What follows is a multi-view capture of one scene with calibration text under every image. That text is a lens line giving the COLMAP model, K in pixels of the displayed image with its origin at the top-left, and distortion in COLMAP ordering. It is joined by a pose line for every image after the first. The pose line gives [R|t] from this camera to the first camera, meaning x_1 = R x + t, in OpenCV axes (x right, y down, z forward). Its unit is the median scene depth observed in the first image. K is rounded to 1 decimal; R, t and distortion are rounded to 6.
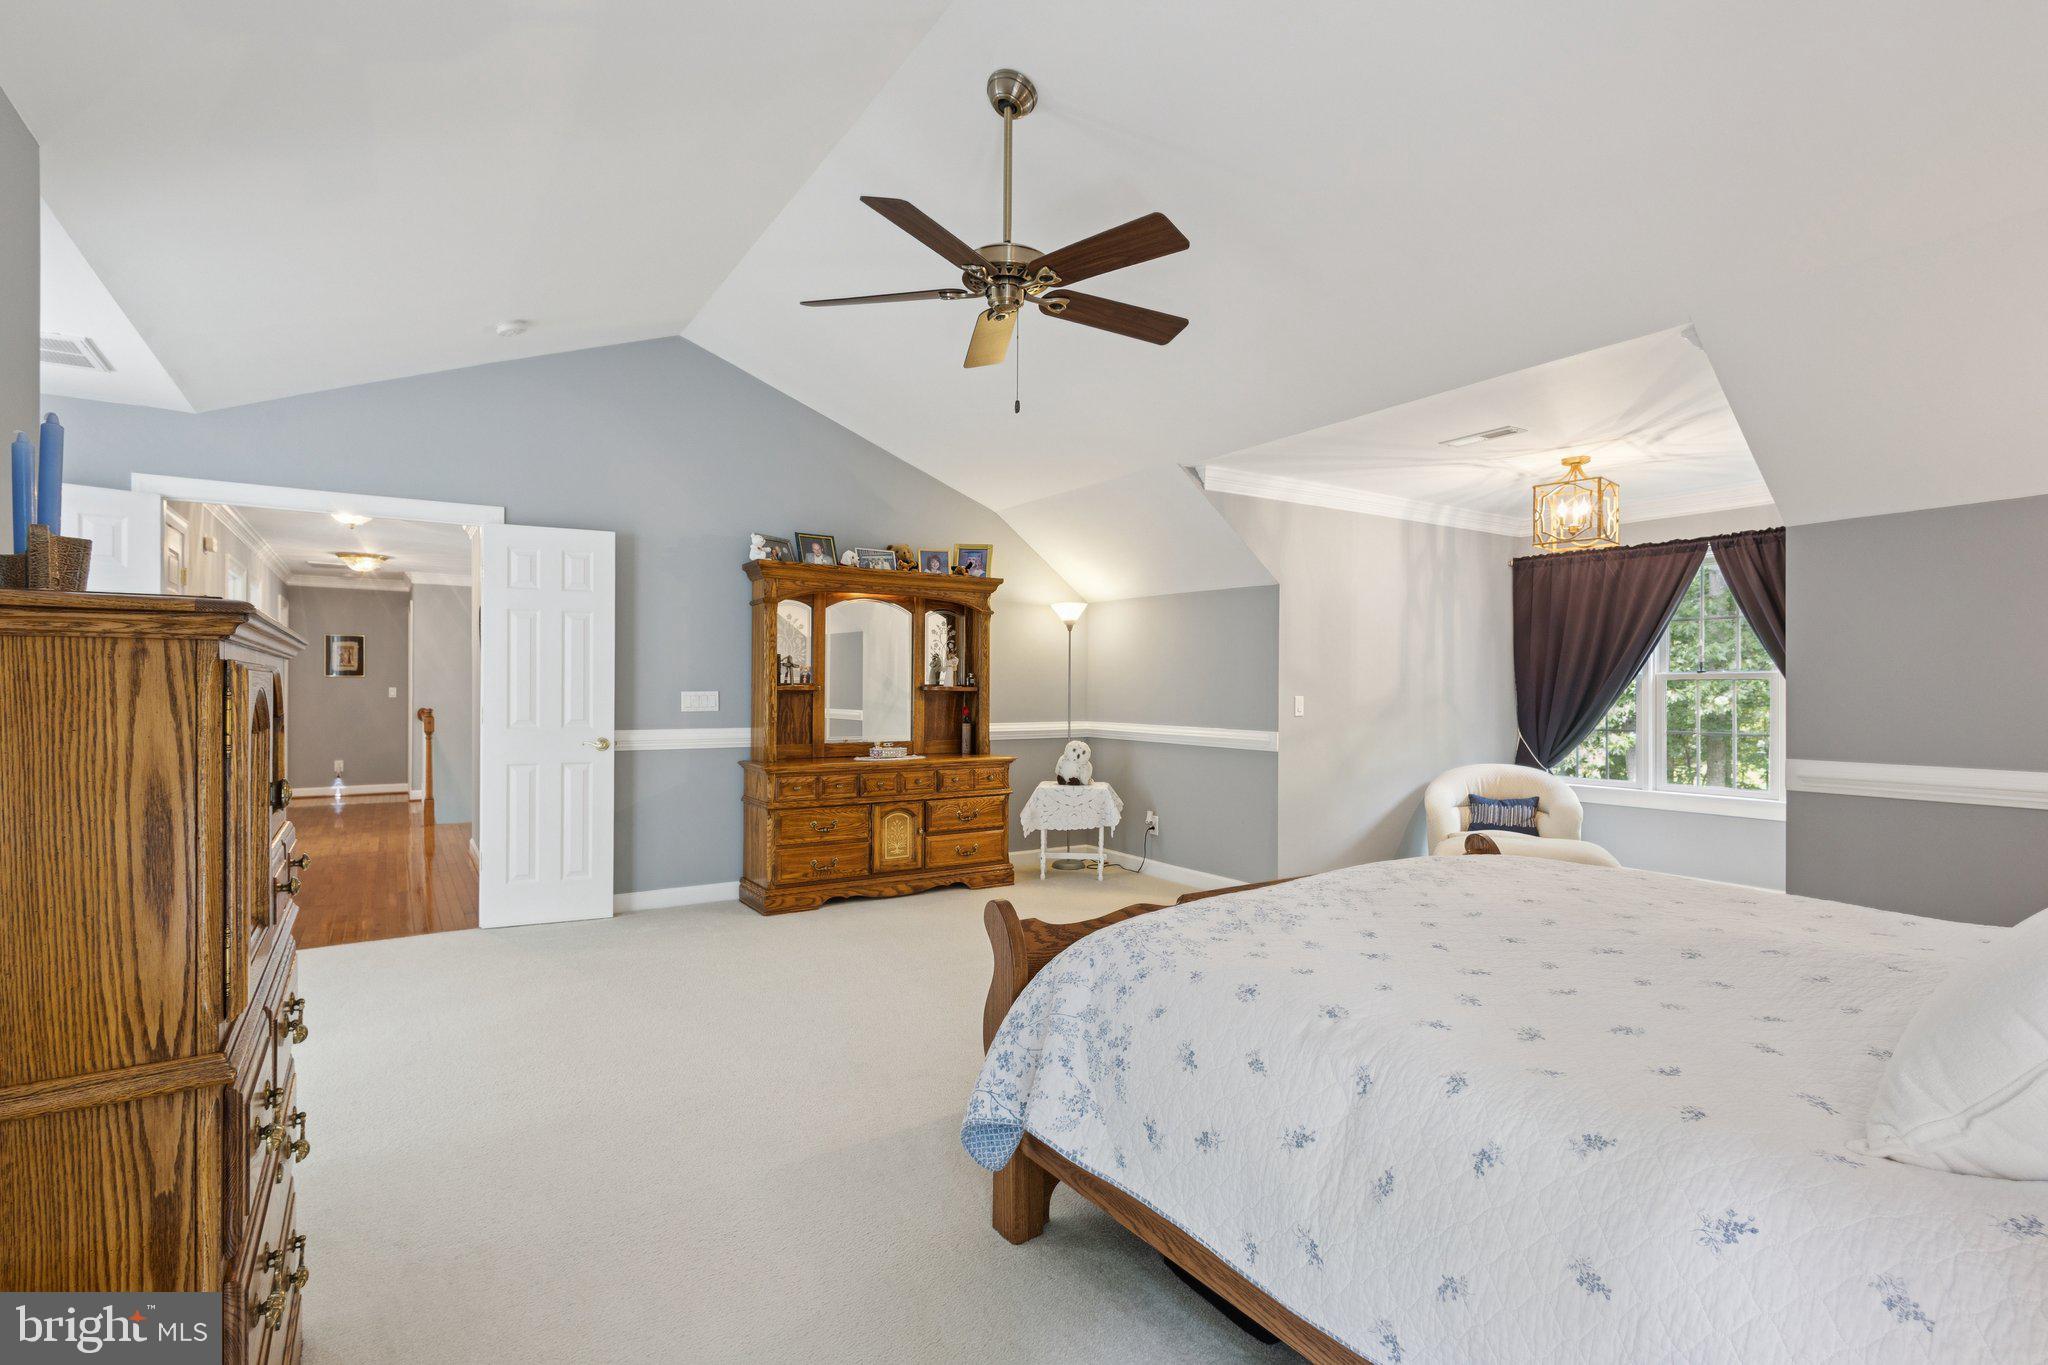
lens RADIAL K [[958.7, 0, 1004.7], [0, 958.7, 694.3], [0, 0, 1]] dist [0.015316, -0.000128]
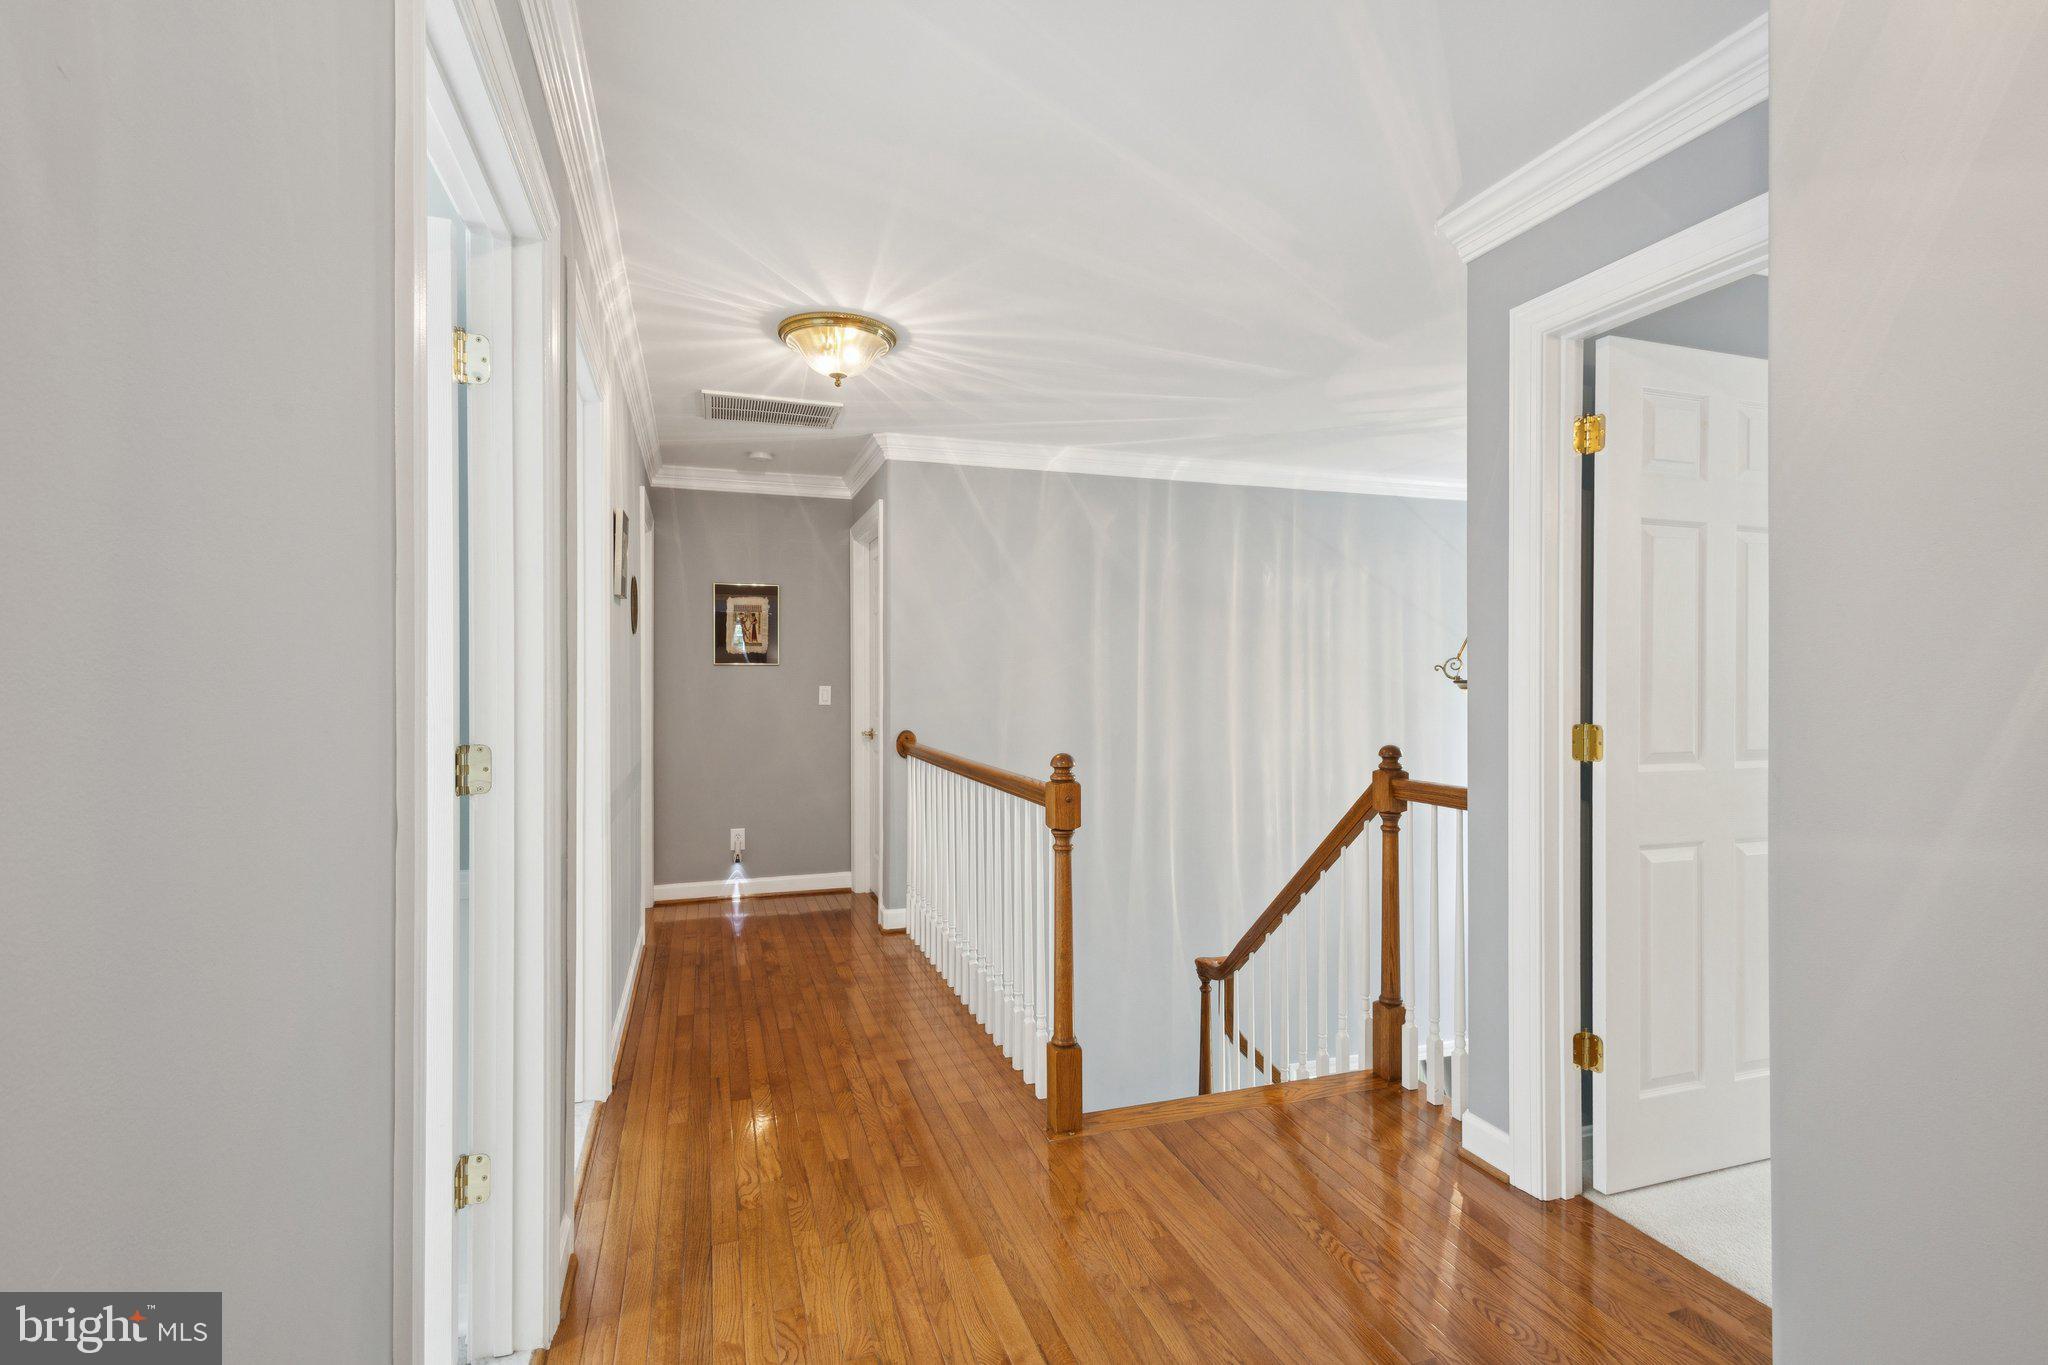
lens RADIAL K [[946.5, 0, 1018.0], [0, 946.5, 684.9], [0, 0, 1]] dist [0.012213, -0.002203]
pose [[0.969440, -0.002848, -0.245312, -0.423863], [0.001918, 0.999990, -0.004031, -0.005142], [0.245321, 0.003437, 0.969436, 0.552052]]
